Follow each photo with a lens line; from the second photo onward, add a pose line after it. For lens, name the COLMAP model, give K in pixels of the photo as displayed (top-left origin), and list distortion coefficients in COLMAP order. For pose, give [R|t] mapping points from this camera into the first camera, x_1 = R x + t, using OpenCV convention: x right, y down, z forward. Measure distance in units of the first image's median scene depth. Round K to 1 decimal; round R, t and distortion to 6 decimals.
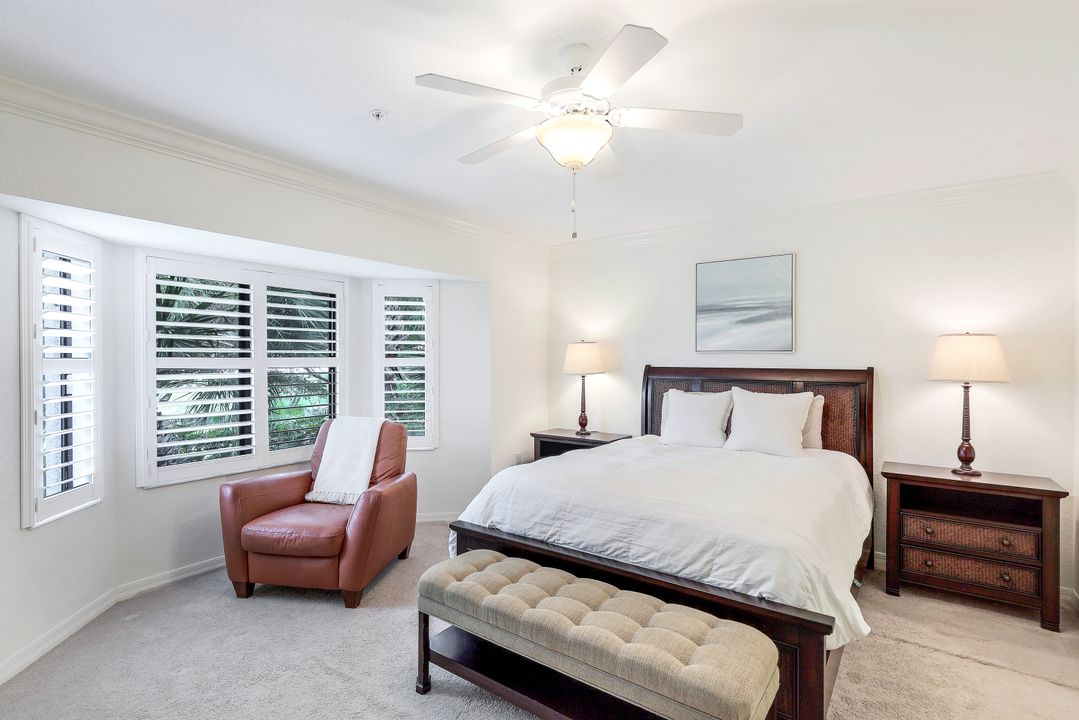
lens RADIAL K [[521.7, 0, 539.5], [0, 521.7, 360.0], [0, 0, 1]] dist [0.002398, 0.000330]
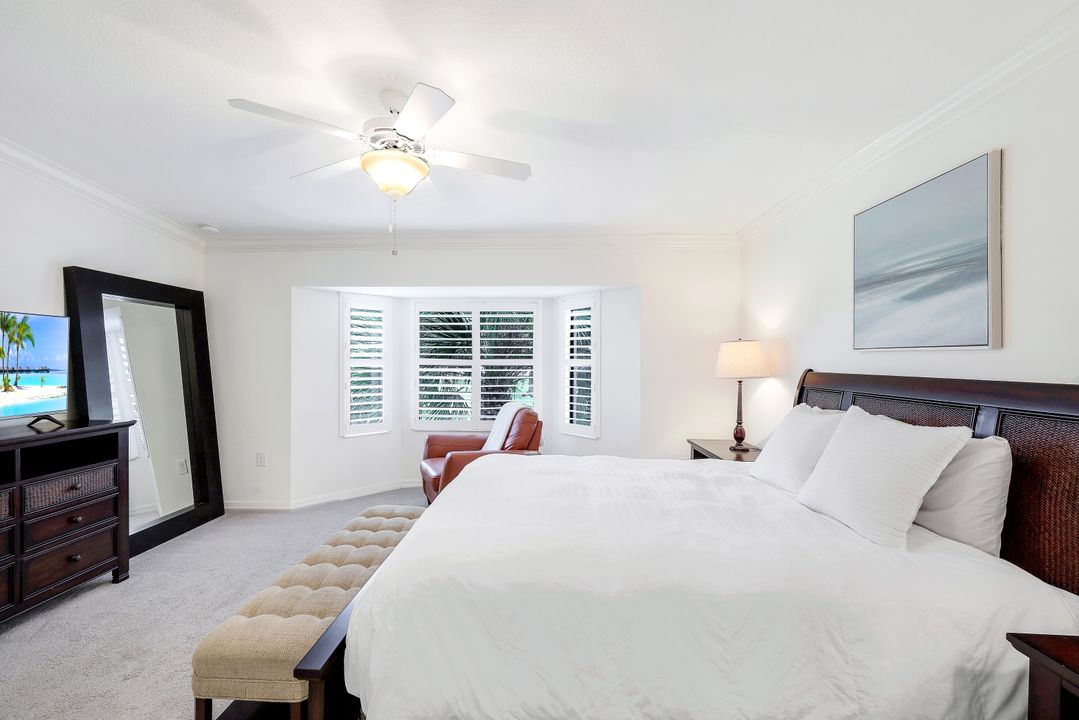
lens RADIAL K [[438.0, 0, 538.4], [0, 438.0, 358.9], [0, 0, 1]] dist [0.000995, -0.000042]
pose [[0.552042, 0.000448, -0.833816, 0.564457], [-0.006992, 0.999967, -0.004092, 0.000408], [0.833787, 0.008089, 0.552027, 0.385438]]
